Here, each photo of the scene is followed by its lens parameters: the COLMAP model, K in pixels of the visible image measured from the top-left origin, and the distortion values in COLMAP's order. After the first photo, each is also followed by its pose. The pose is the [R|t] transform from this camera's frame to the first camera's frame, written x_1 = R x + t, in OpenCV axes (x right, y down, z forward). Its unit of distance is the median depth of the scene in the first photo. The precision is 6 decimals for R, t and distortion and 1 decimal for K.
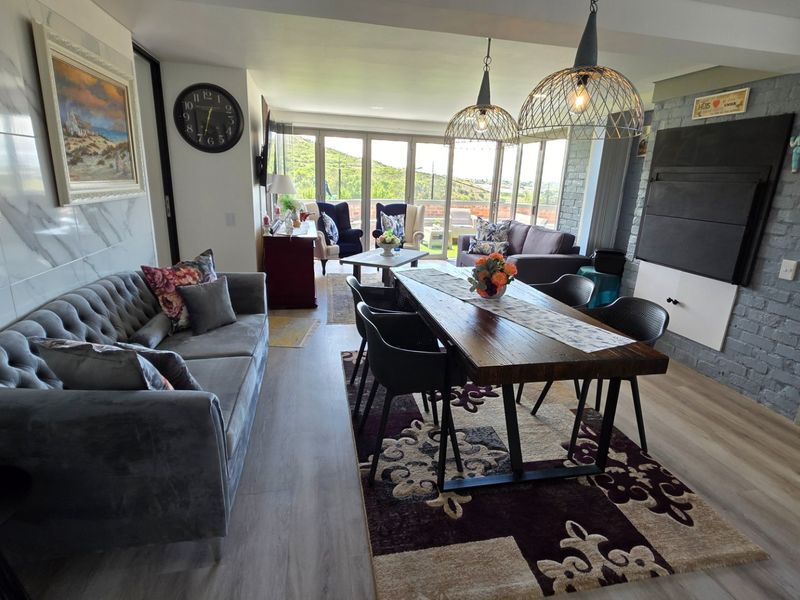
lens RADIAL K [[429.1, 0, 403.4], [0, 429.1, 298.2], [0, 0, 1]] dist [0.001172, -0.000409]
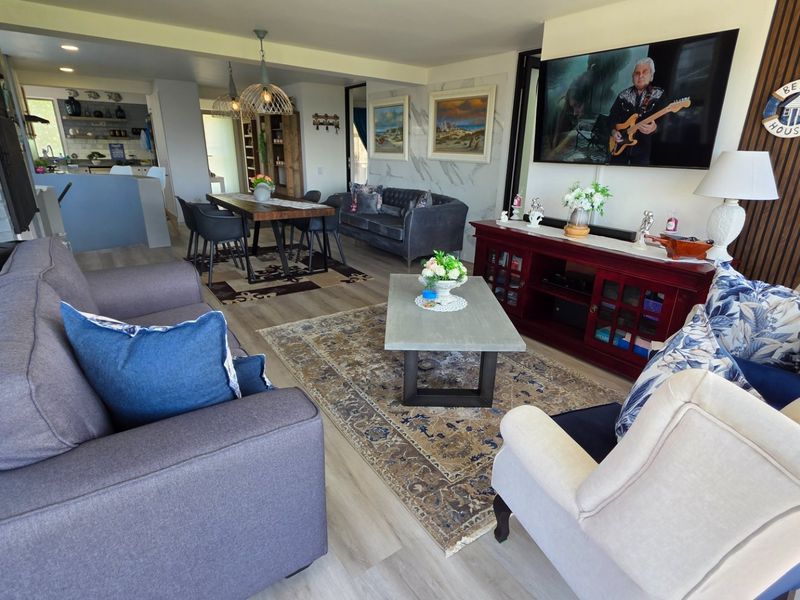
lens RADIAL K [[429.1, 0, 402.6], [0, 429.1, 298.2], [0, 0, 1]] dist [0.001172, -0.000409]
pose [[-0.912368, 0.073050, -0.402801, 0.398997], [-0.169538, 0.828178, 0.534209, -0.697755], [0.372614, 0.555685, -0.743218, 2.640151]]
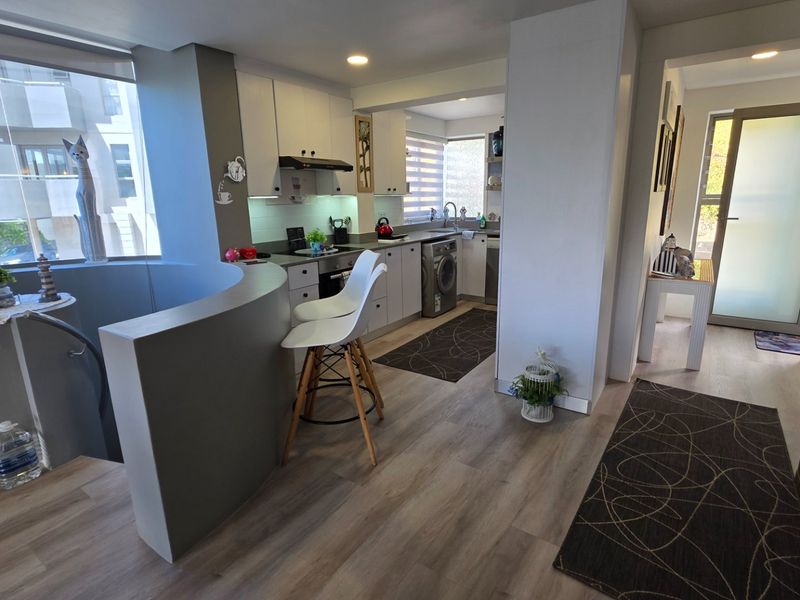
lens RADIAL K [[429.1, 0, 404.9], [0, 429.1, 297.0], [0, 0, 1]] dist [0.001172, -0.000409]
pose [[-0.687729, -0.198325, 0.698352, 0.014325], [0.187685, 0.880685, 0.434935, -0.097055], [-0.701287, 0.430187, -0.568450, 0.422256]]
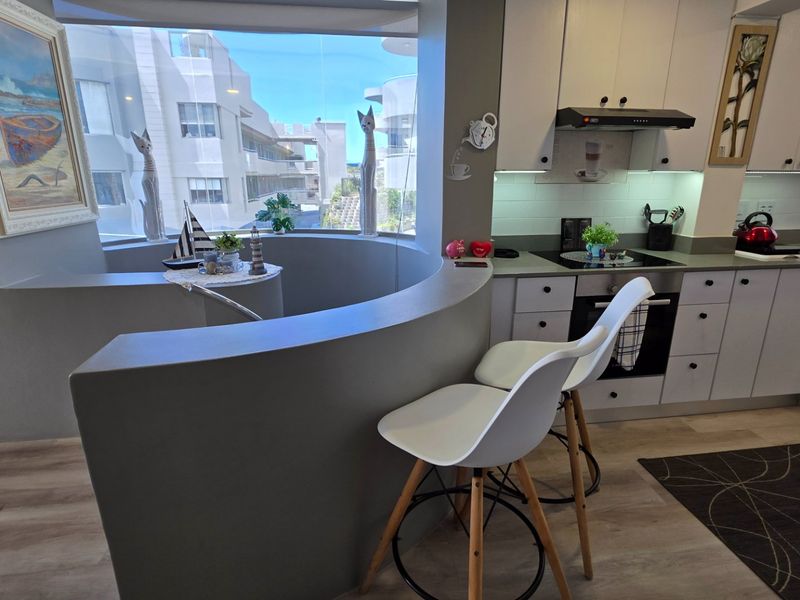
lens RADIAL K [[429.1, 0, 399.6], [0, 429.1, 296.7], [0, 0, 1]] dist [0.001172, -0.000409]
pose [[0.077087, -0.312172, 0.946893, 0.299017], [0.277175, 0.918991, 0.280408, 0.030713], [-0.957722, 0.240839, 0.157369, 0.045312]]
